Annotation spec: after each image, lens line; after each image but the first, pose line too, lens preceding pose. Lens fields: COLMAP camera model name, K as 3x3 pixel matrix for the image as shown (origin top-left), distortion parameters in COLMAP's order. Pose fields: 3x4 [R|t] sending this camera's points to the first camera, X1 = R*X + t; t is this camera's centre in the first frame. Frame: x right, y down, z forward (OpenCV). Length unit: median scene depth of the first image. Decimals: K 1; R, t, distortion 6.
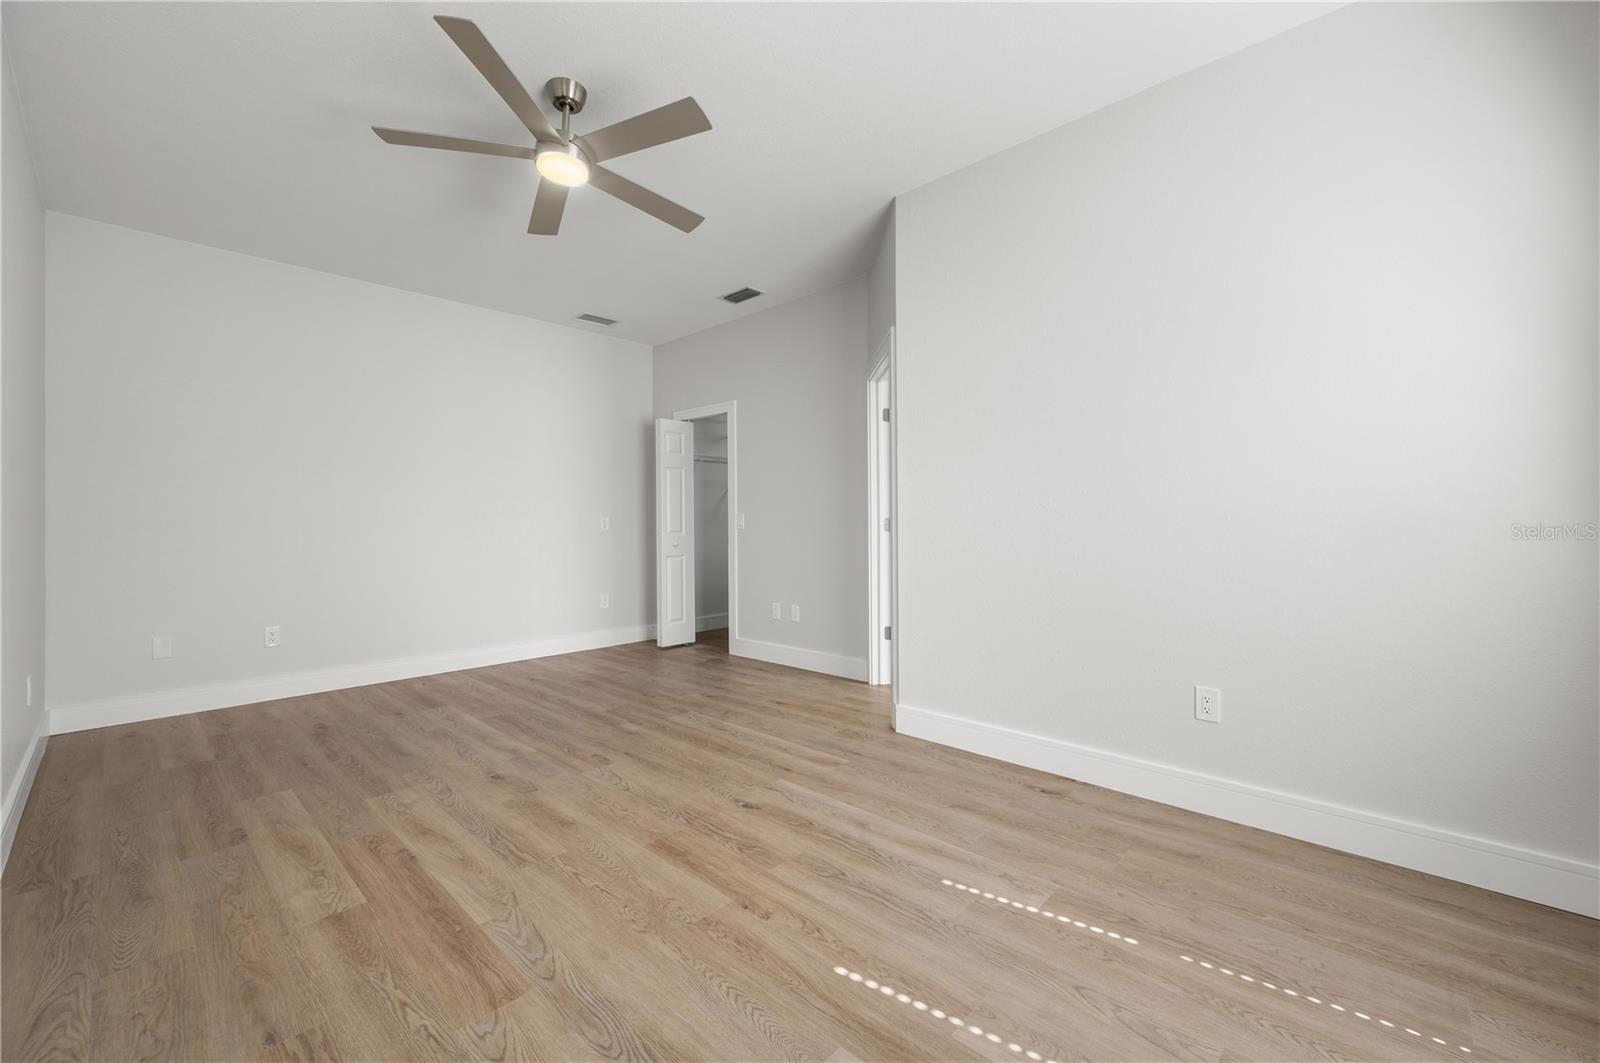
lens RADIAL K [[629.5, 0, 810.9], [0, 629.5, 524.6], [0, 0, 1]] dist [-0.006466, 0.000482]
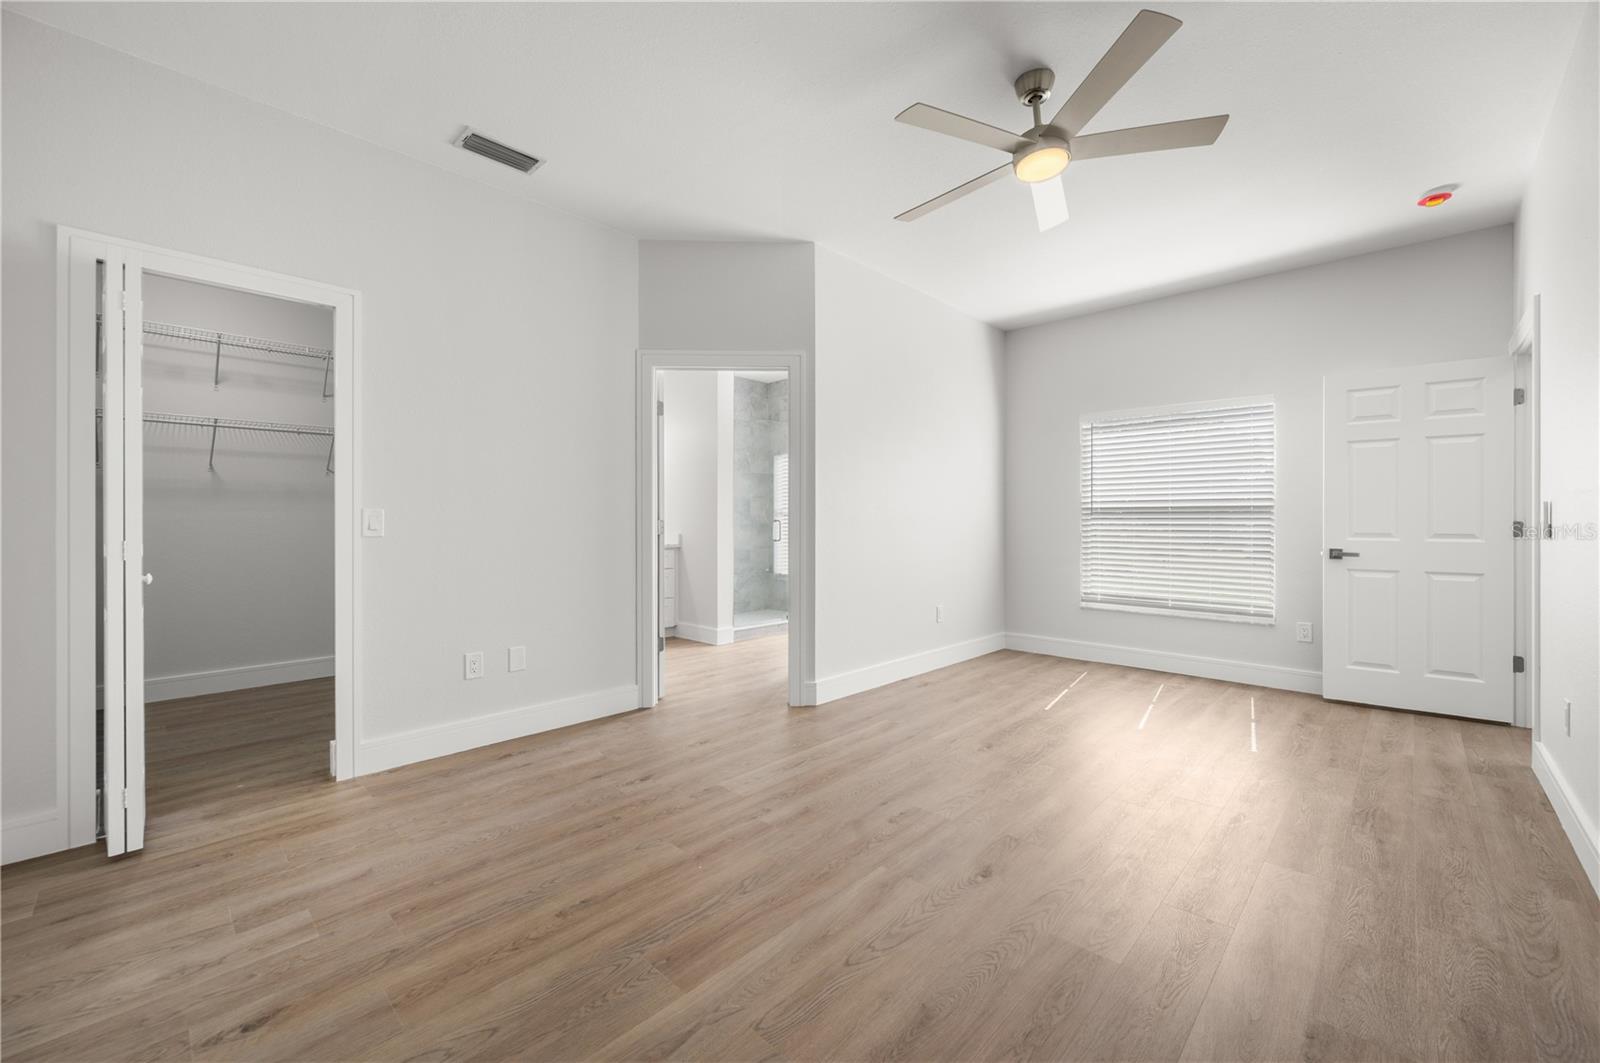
lens RADIAL K [[629.5, 0, 812.4], [0, 629.5, 528.9], [0, 0, 1]] dist [-0.006466, 0.000482]
pose [[0.028563, -0.001148, 0.999591, -1.087618], [0.008555, 0.999963, 0.000904, 0.006095], [-0.999555, 0.008525, 0.028572, 1.043651]]
